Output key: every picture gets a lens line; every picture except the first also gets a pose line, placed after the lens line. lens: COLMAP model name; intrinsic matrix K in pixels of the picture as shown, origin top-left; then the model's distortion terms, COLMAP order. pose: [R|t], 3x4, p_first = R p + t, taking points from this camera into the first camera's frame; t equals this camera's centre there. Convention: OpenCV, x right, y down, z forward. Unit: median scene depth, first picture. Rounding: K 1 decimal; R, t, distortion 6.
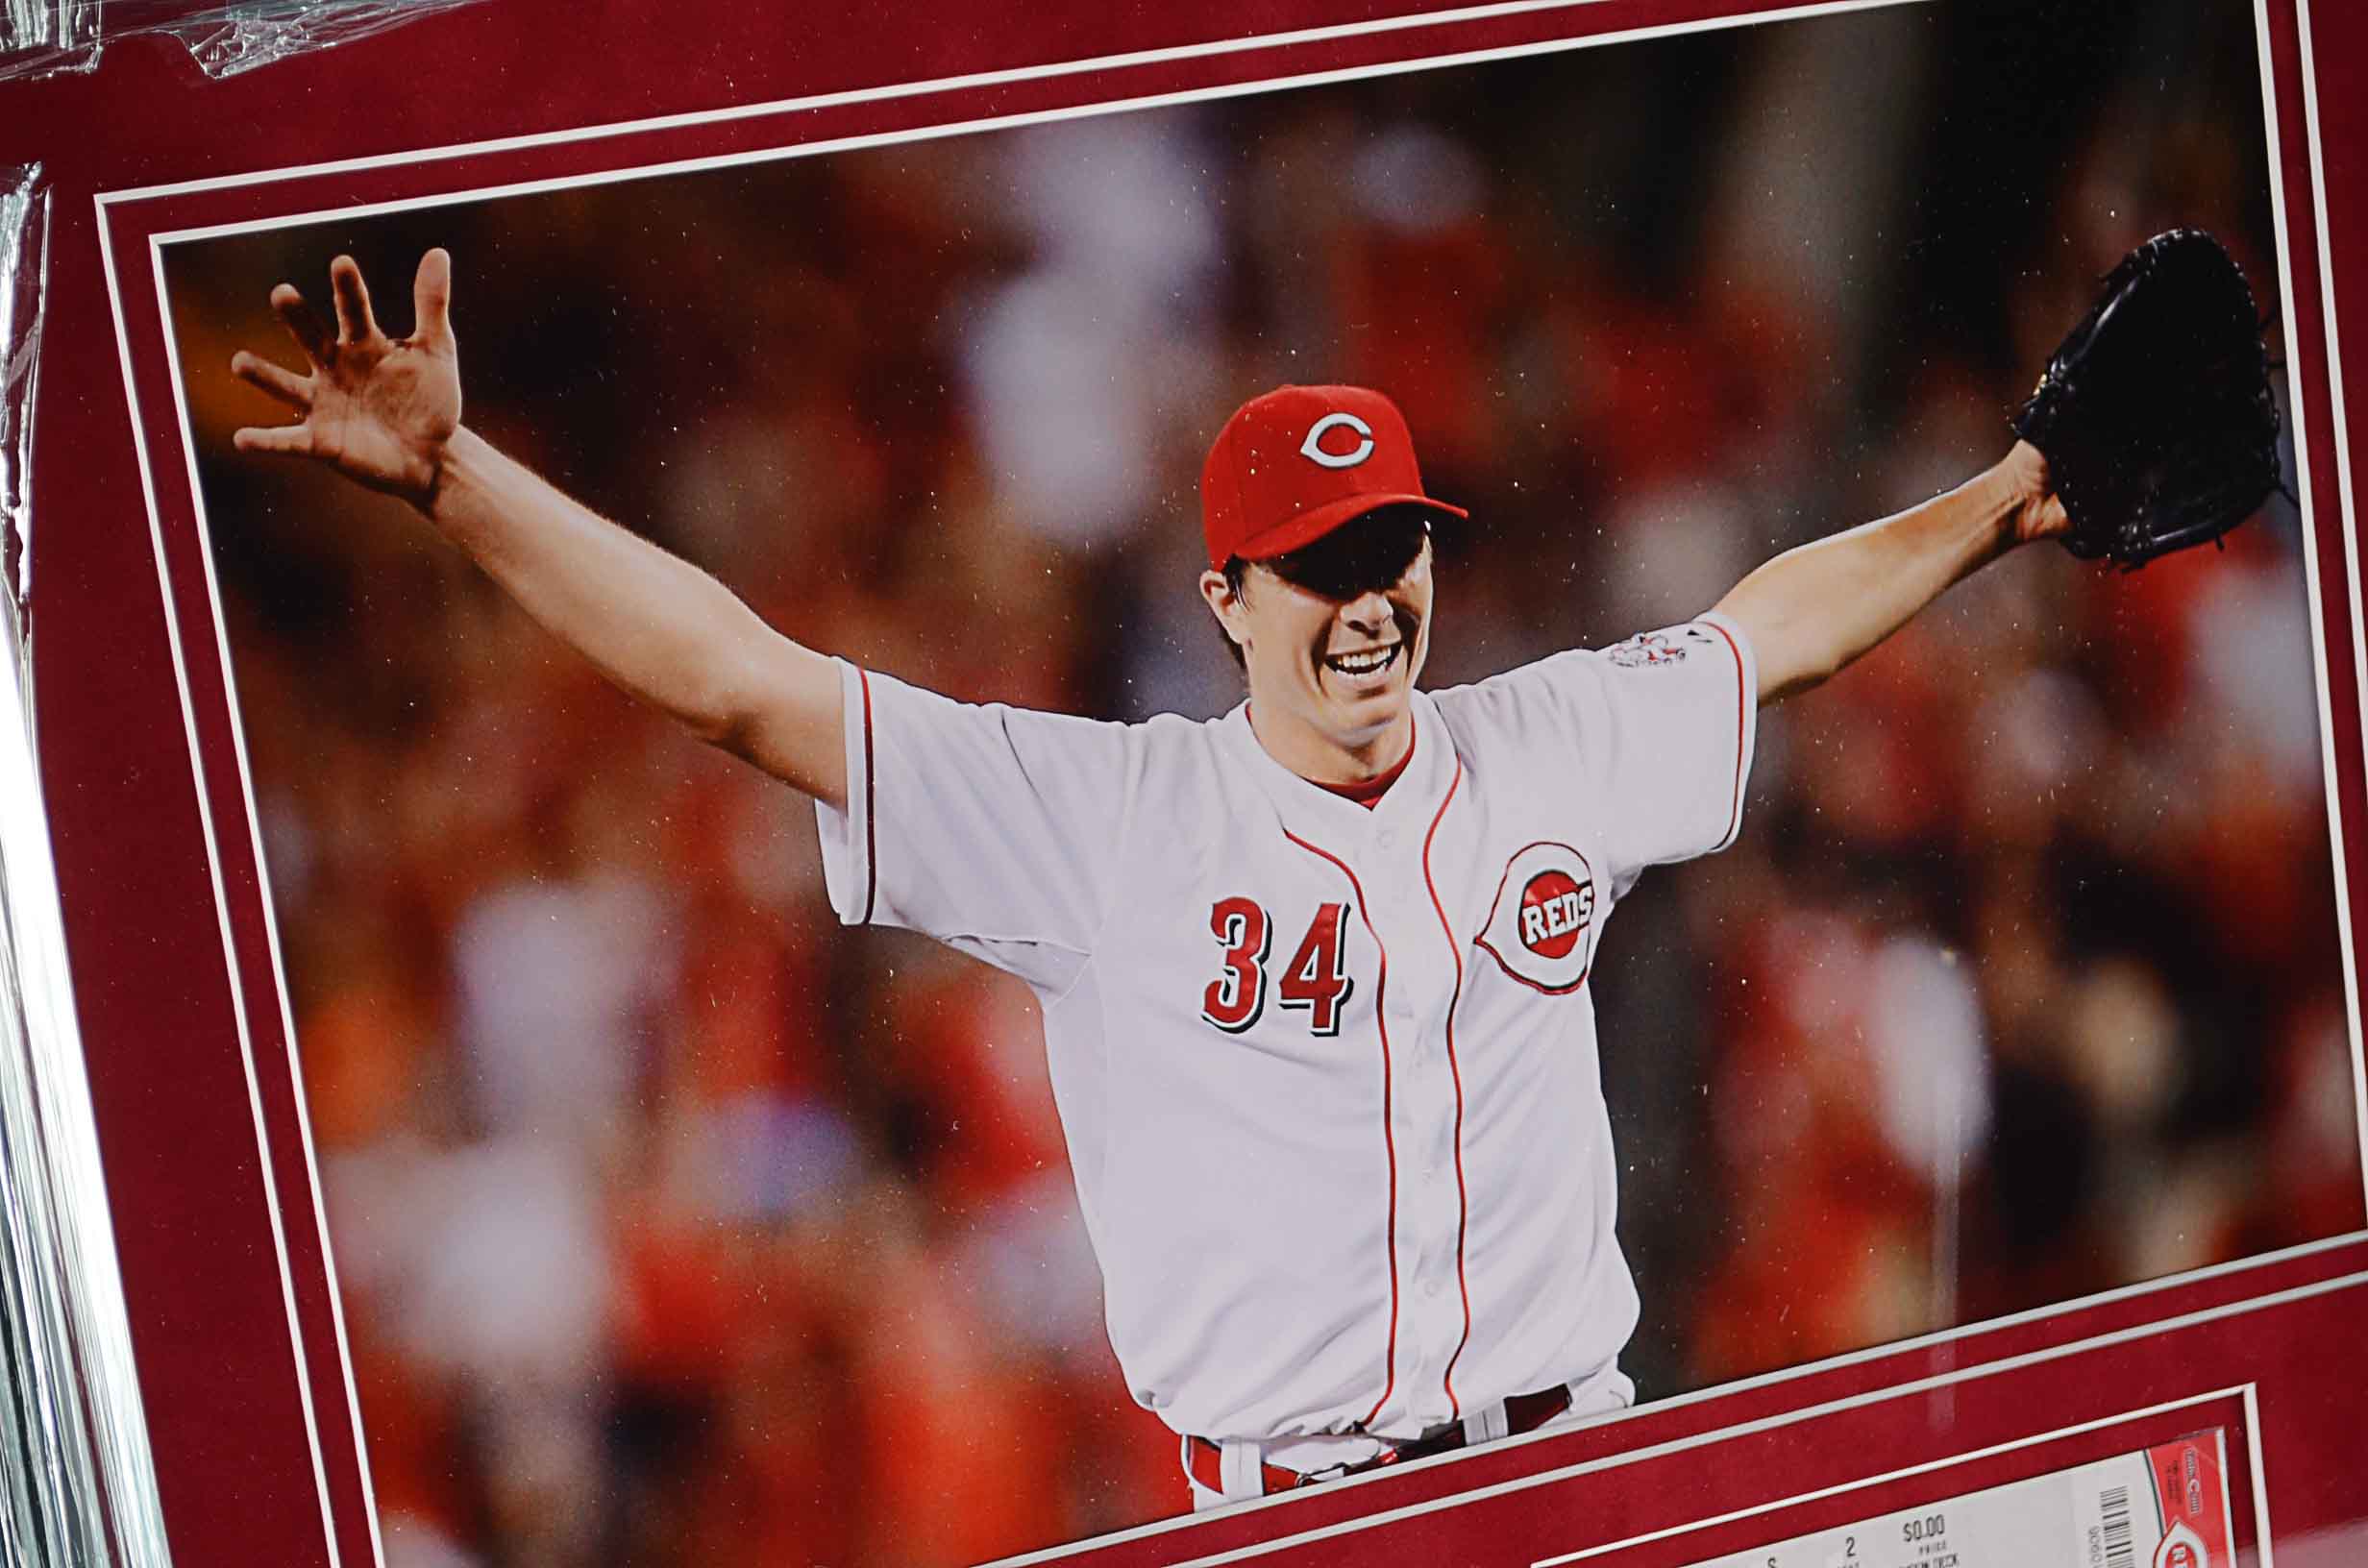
lens RADIAL K [[4371.3, 0, 1180.0], [0, 4371.3, 857.1], [0, 0, 1]] dist [0.040802, 0.000000]
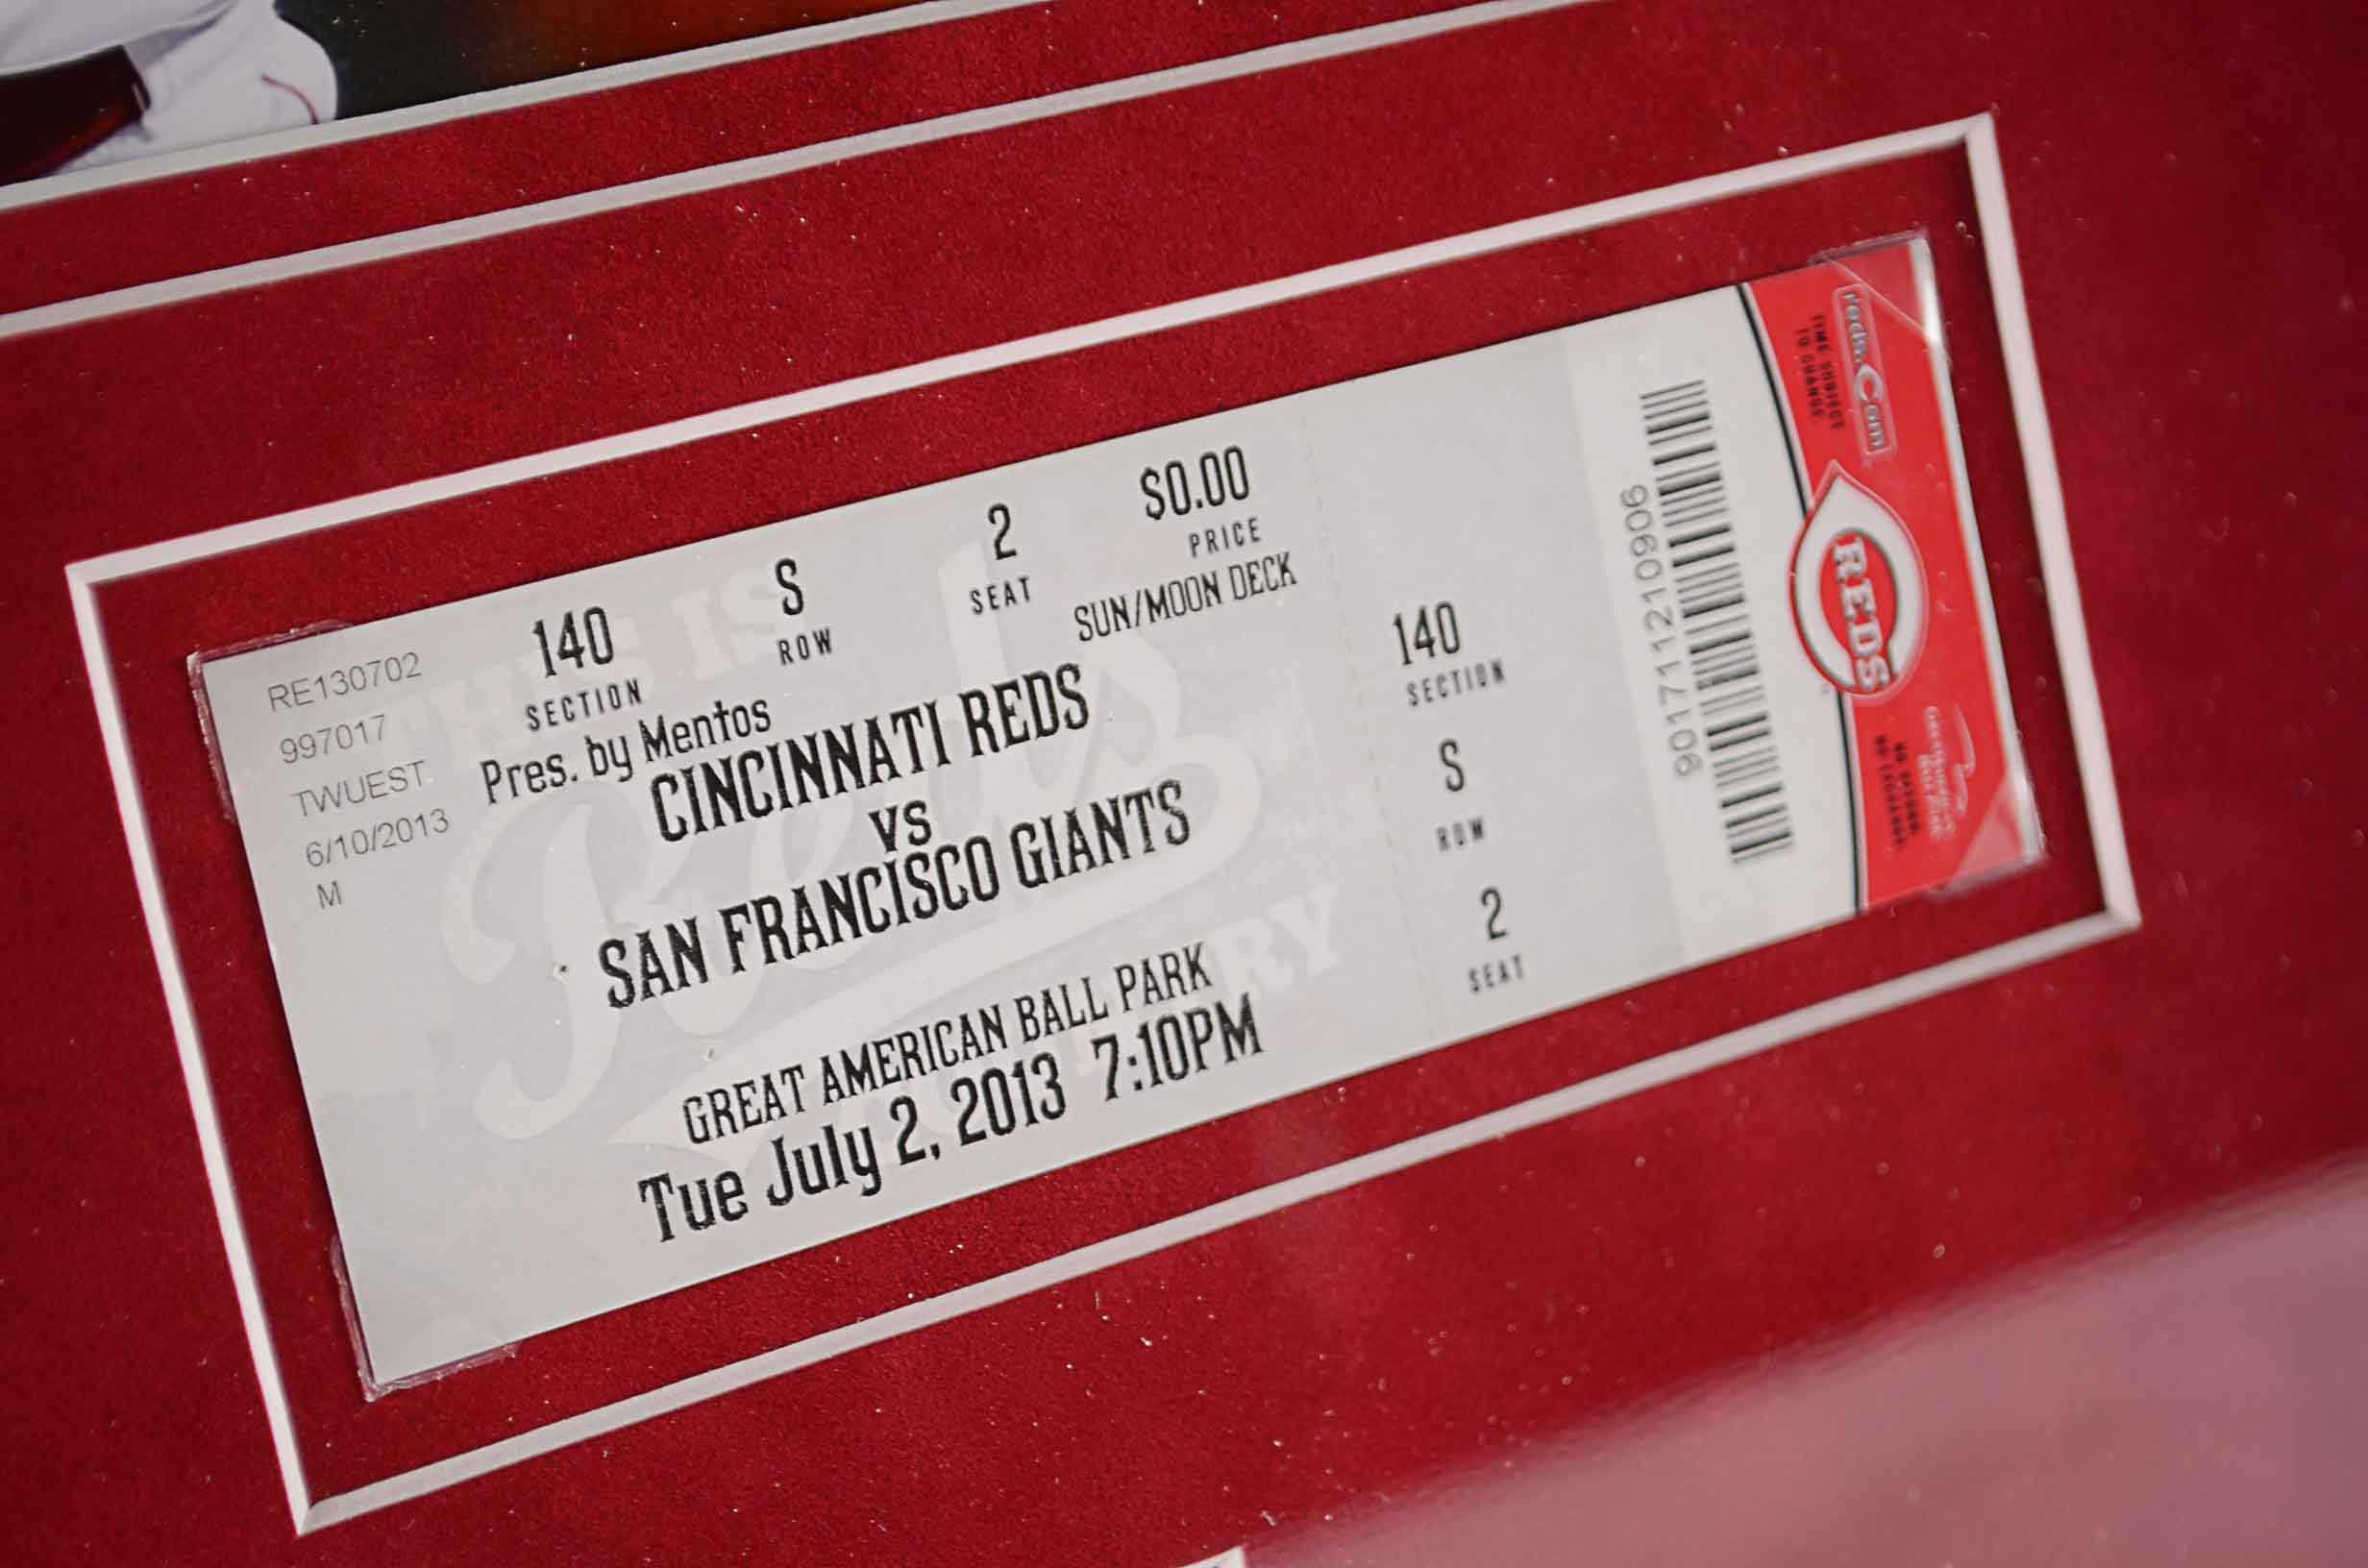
lens RADIAL K [[5261.3, 0, 1183.1], [0, 5261.3, 782.1], [0, 0, 1]] dist [0.116230, 0.000000]
pose [[0.984068, -0.093202, 0.151408, 0.104399], [0.101290, 0.993765, -0.046596, 0.211287], [-0.146121, 0.061190, 0.987373, 0.592259]]
